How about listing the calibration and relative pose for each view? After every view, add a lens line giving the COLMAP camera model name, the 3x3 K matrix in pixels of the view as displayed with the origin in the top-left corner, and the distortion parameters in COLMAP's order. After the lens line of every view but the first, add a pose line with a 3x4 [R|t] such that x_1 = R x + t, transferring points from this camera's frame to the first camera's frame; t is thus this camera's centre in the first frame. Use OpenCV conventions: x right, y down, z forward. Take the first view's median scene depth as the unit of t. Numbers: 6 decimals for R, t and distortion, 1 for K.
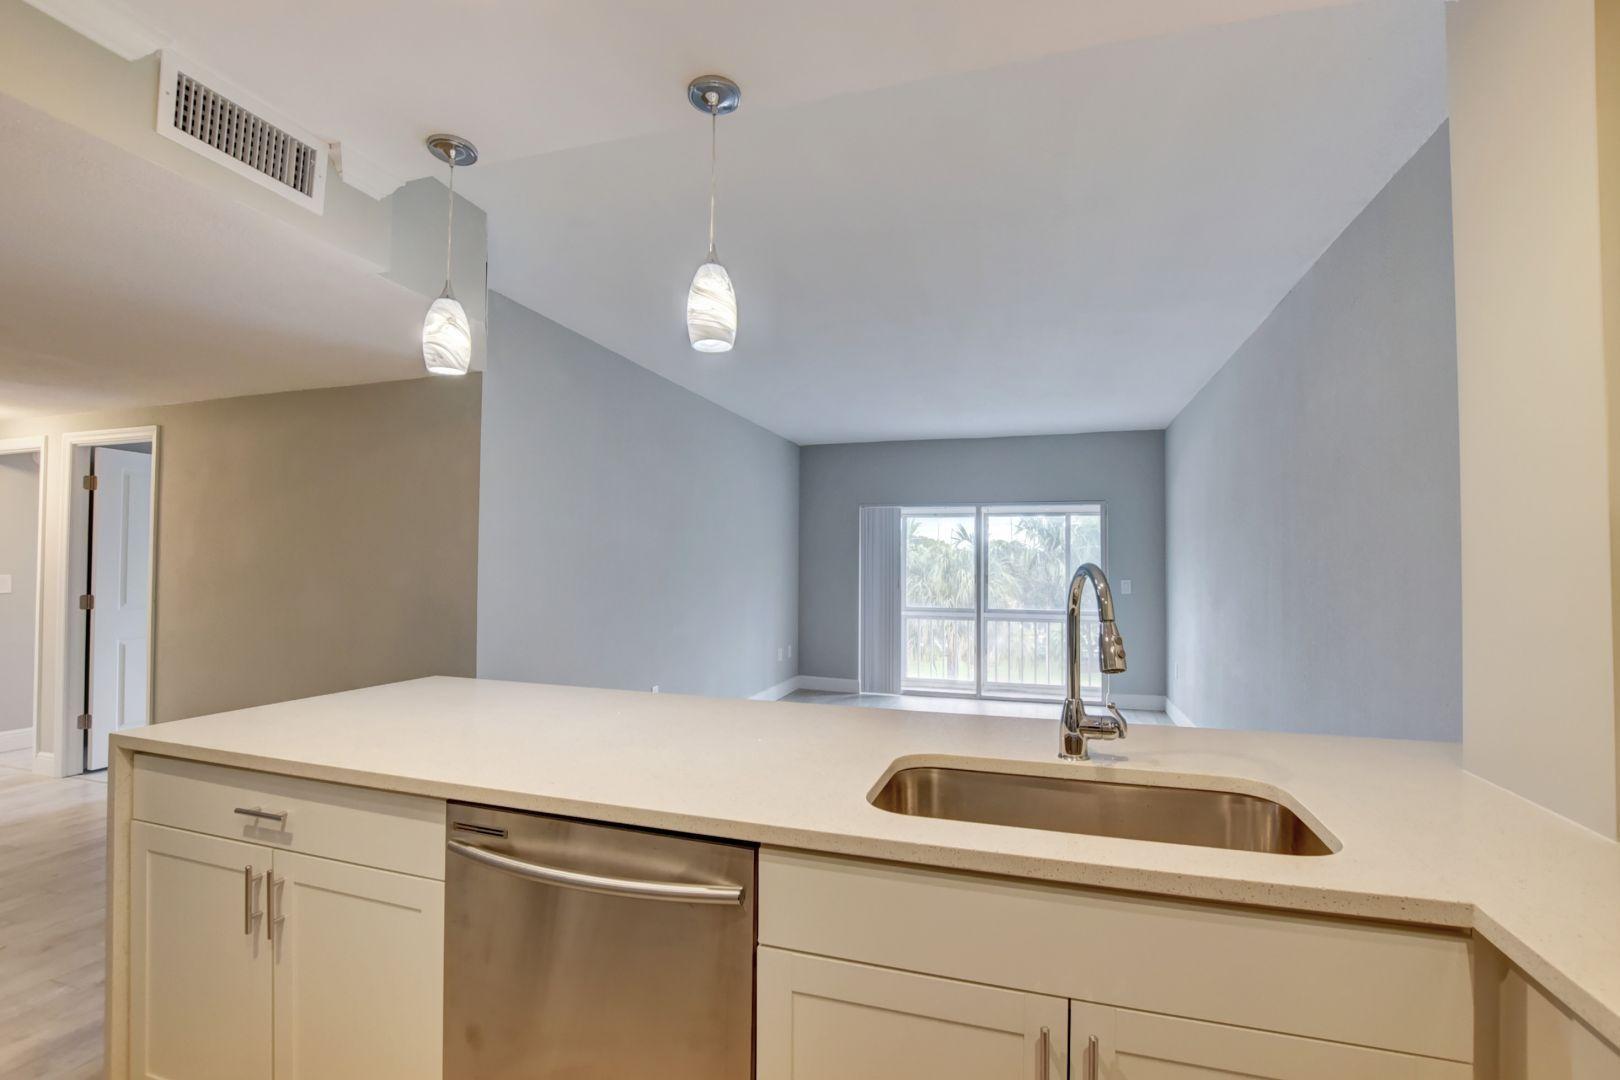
lens RADIAL K [[744.6, 0, 811.8], [0, 744.6, 549.3], [0, 0, 1]] dist [-0.001075, -0.000039]
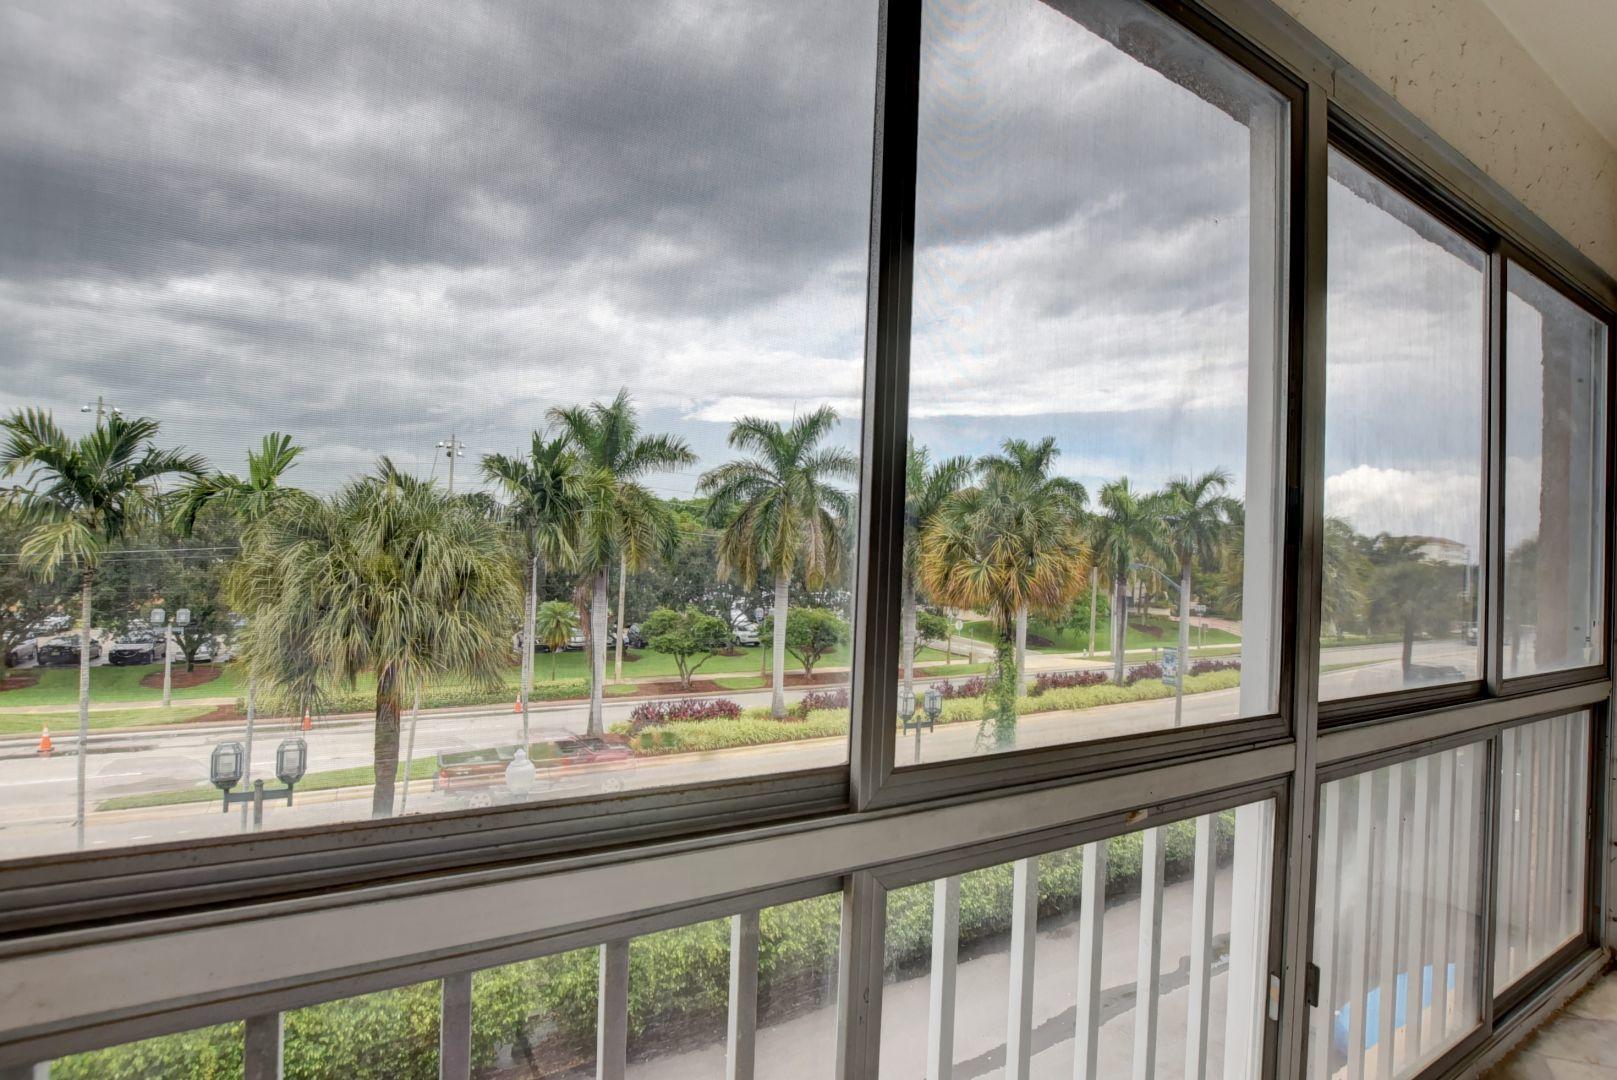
lens RADIAL K [[717.2, 0, 803.4], [0, 717.2, 547.3], [0, 0, 1]] dist [-0.026256, 0.000012]
pose [[0.693585, 0.031716, 0.719676, 0.077274], [-0.047341, 0.998878, 0.001605, 0.057323], [-0.718817, -0.035183, 0.694308, 1.081590]]
